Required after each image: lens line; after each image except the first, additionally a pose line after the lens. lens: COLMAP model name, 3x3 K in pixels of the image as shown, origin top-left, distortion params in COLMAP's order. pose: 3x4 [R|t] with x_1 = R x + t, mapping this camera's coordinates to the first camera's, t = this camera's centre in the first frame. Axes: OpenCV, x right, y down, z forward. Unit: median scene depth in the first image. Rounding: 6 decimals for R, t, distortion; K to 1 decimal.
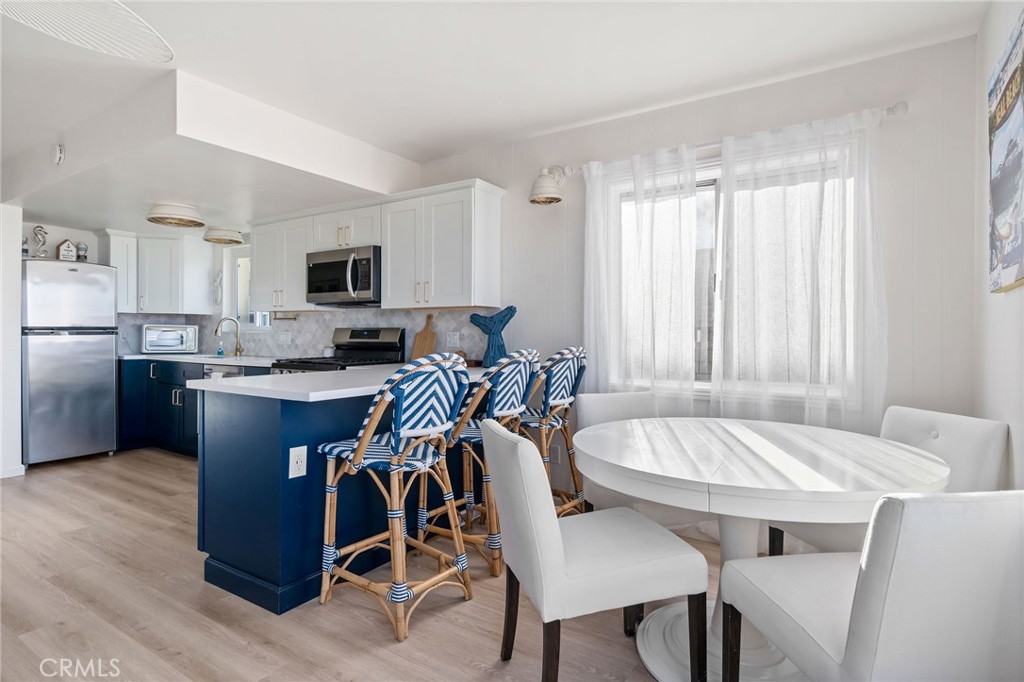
lens RADIAL K [[530.3, 0, 515.5], [0, 530.3, 340.7], [0, 0, 1]] dist [0.006813, -0.003275]
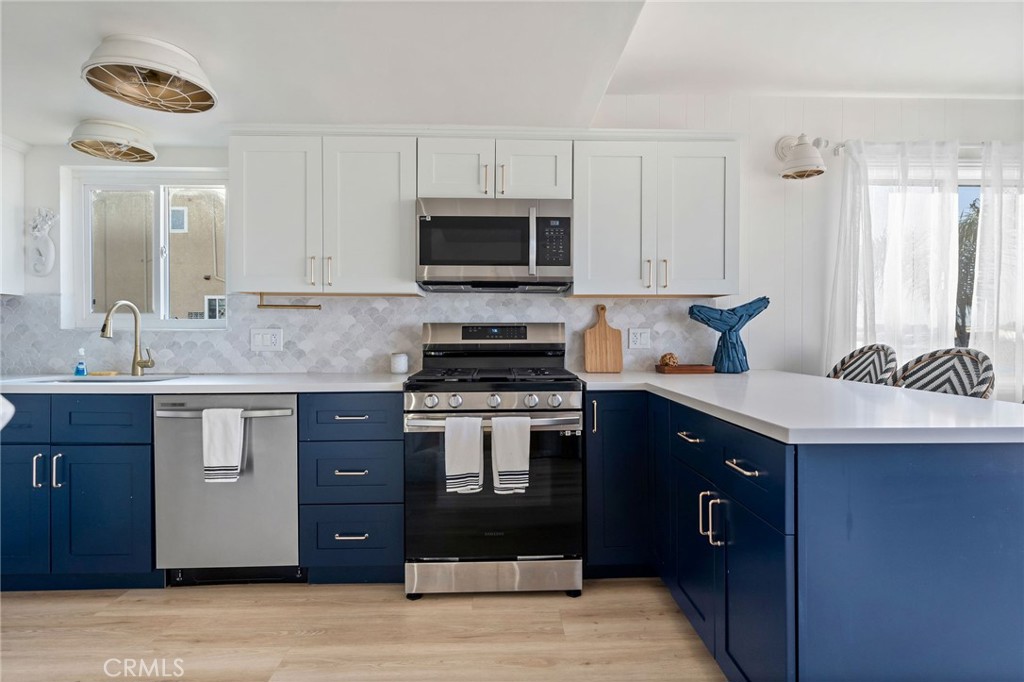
lens RADIAL K [[530.3, 0, 514.0], [0, 530.3, 339.8], [0, 0, 1]] dist [0.006813, -0.003275]
pose [[0.821670, -0.009908, 0.569878, -0.682609], [0.010657, 0.999941, 0.002020, -0.004296], [-0.569864, 0.004413, 0.821727, 0.472234]]
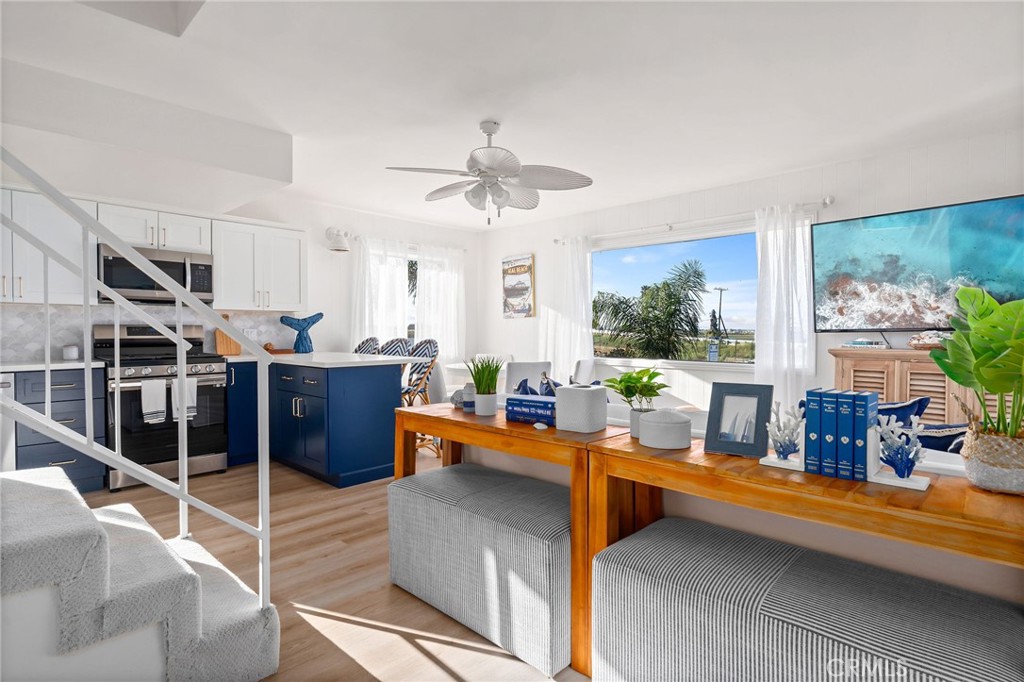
lens RADIAL K [[530.3, 0, 519.8], [0, 530.3, 336.5], [0, 0, 1]] dist [0.006813, -0.003275]
pose [[0.172197, -0.011797, 0.984992, -1.251763], [0.015427, 0.999838, 0.009278, -0.000163], [-0.984942, 0.013598, 0.172351, 0.130810]]
